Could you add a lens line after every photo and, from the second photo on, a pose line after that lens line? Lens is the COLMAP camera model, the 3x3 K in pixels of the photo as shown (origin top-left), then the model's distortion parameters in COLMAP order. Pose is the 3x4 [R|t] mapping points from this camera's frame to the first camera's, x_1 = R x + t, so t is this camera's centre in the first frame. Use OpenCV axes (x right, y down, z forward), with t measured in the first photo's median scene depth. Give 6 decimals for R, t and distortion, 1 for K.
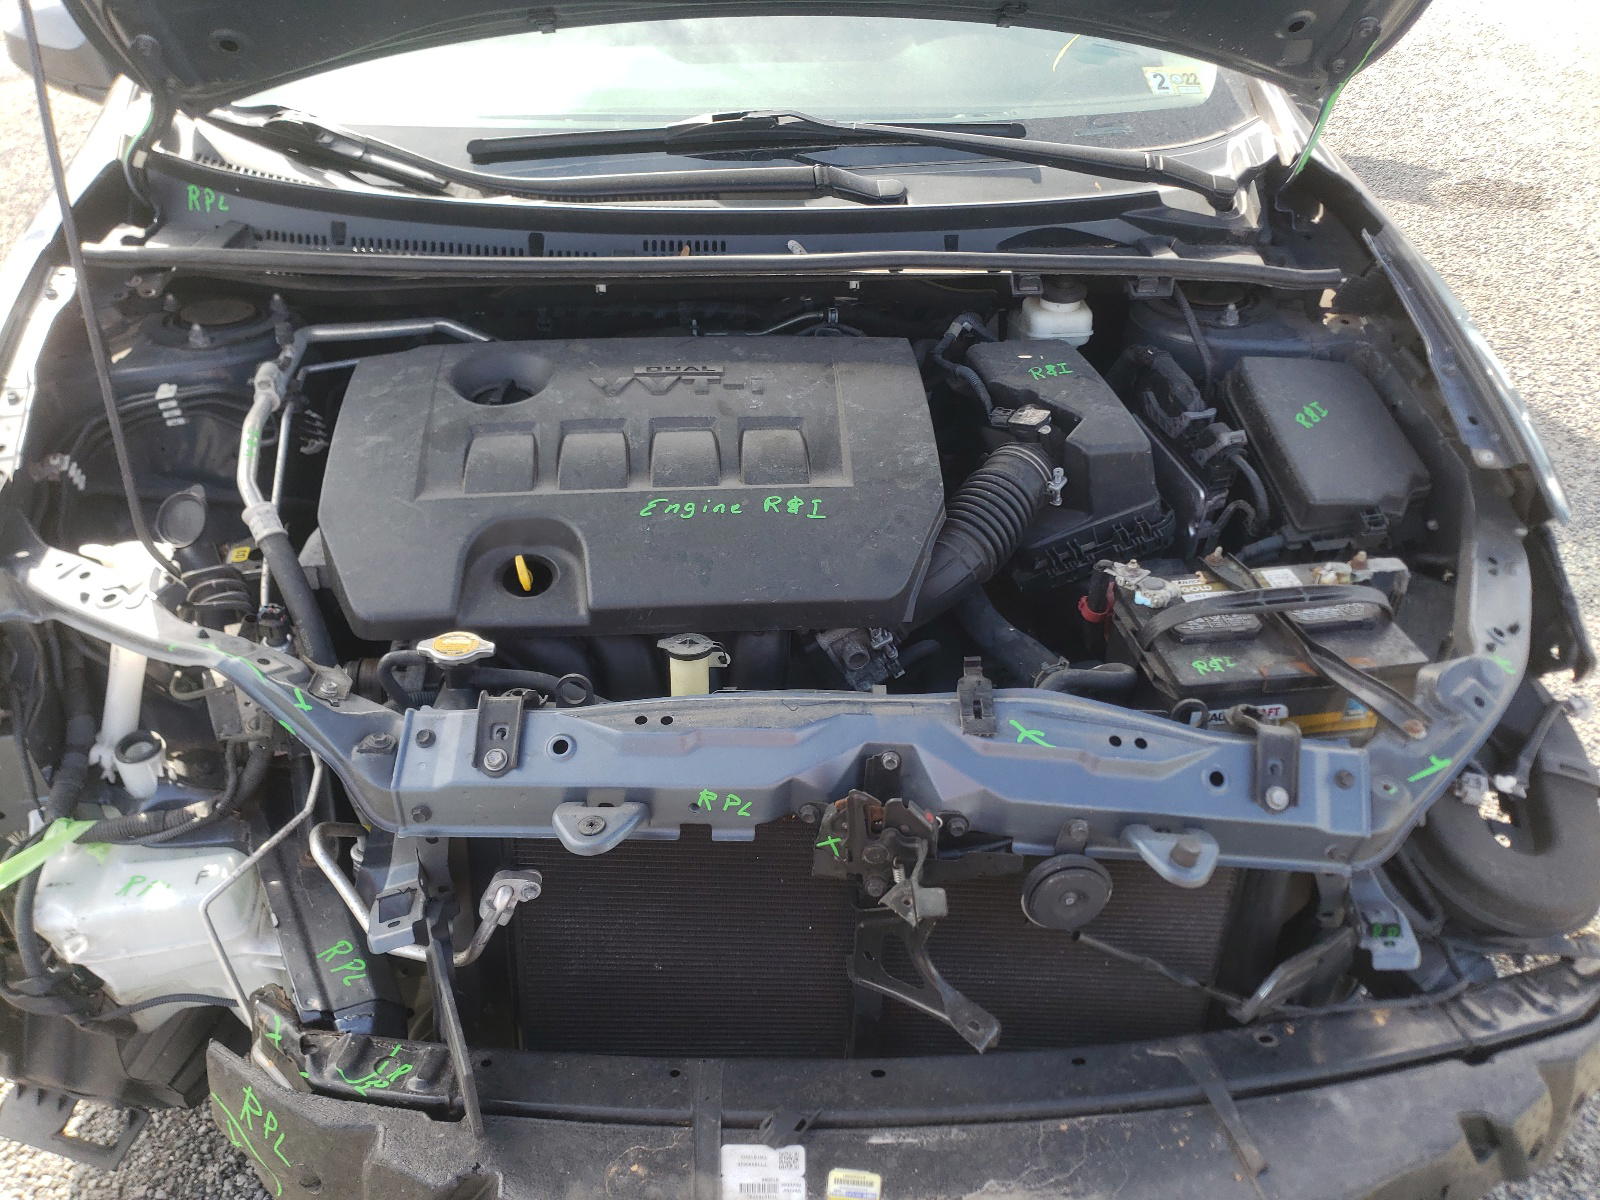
lens RADIAL K [[1238.6, 0, 808.1], [0, 1238.6, 617.3], [0, 0, 1]] dist [0.007902, -0.011697]
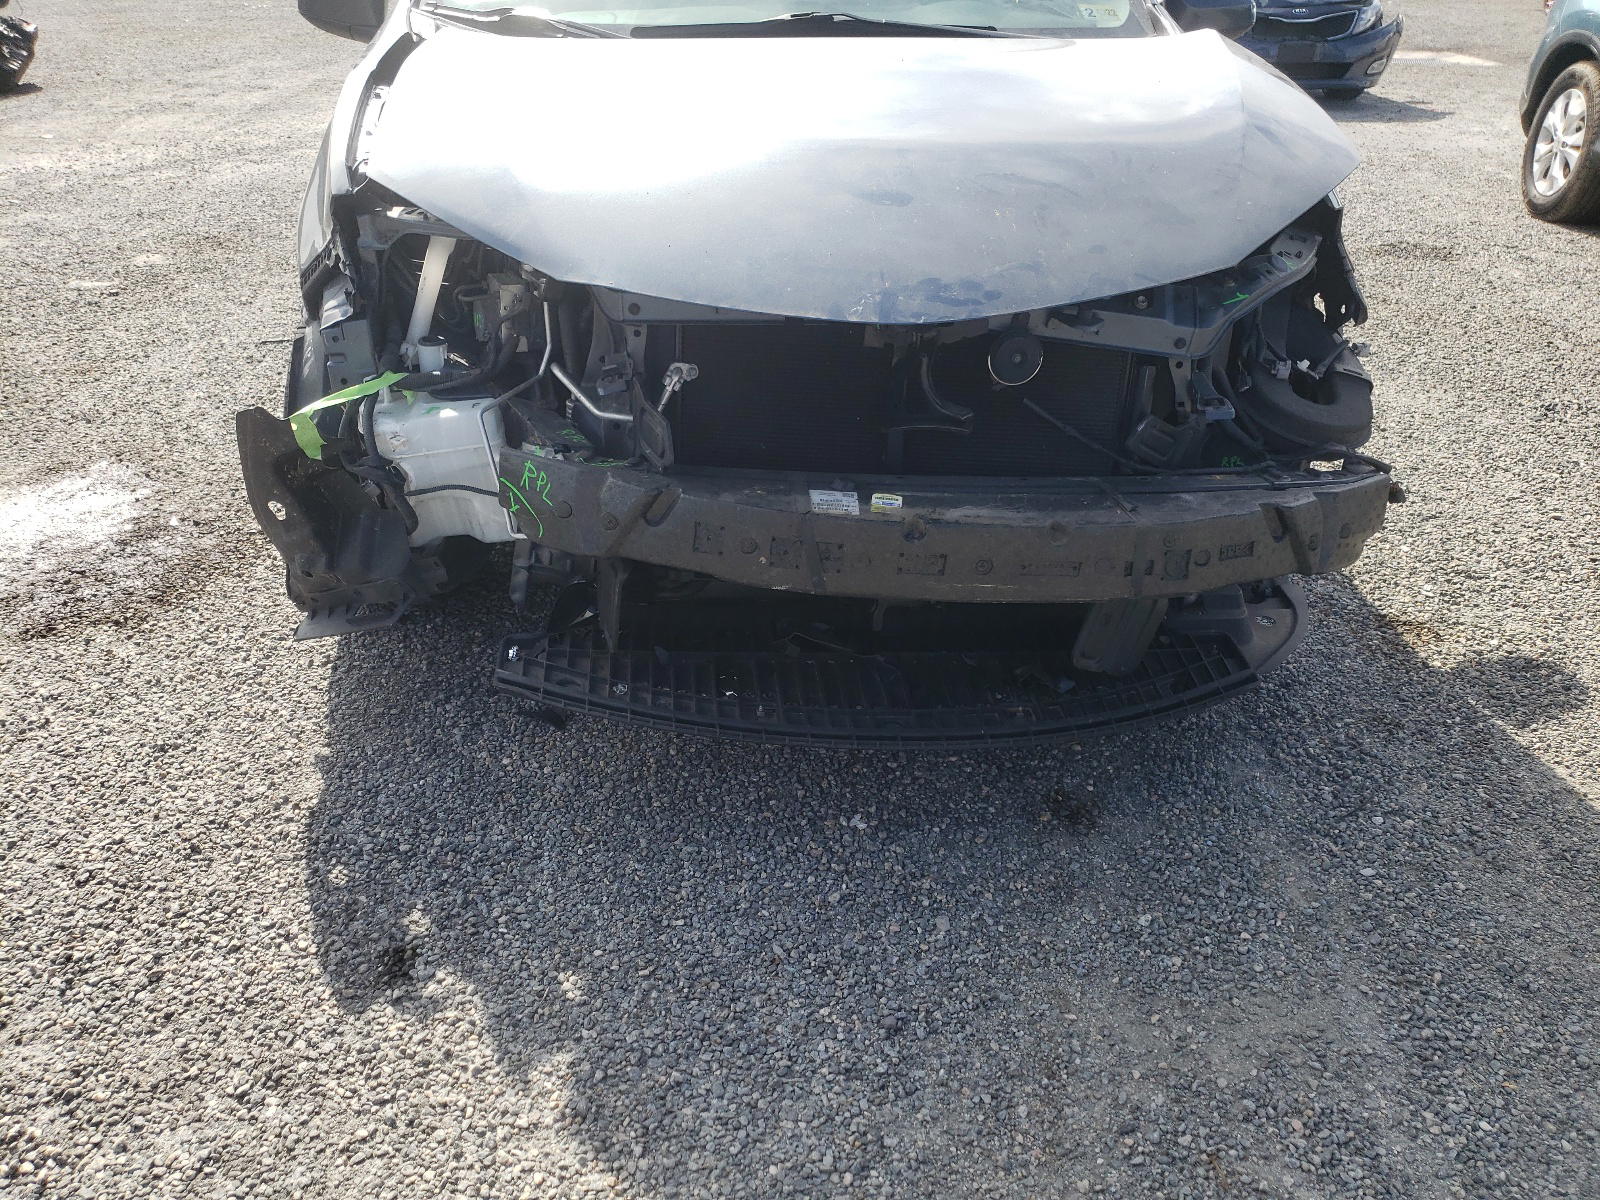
lens RADIAL K [[1238.6, 0, 771.9], [0, 1238.6, 633.1], [0, 0, 1]] dist [0.007902, -0.011697]
pose [[0.999547, 0.015641, -0.025718, -0.057153], [-0.018663, 0.992380, -0.121792, 0.623892], [0.023617, 0.122216, 0.992222, -0.487334]]
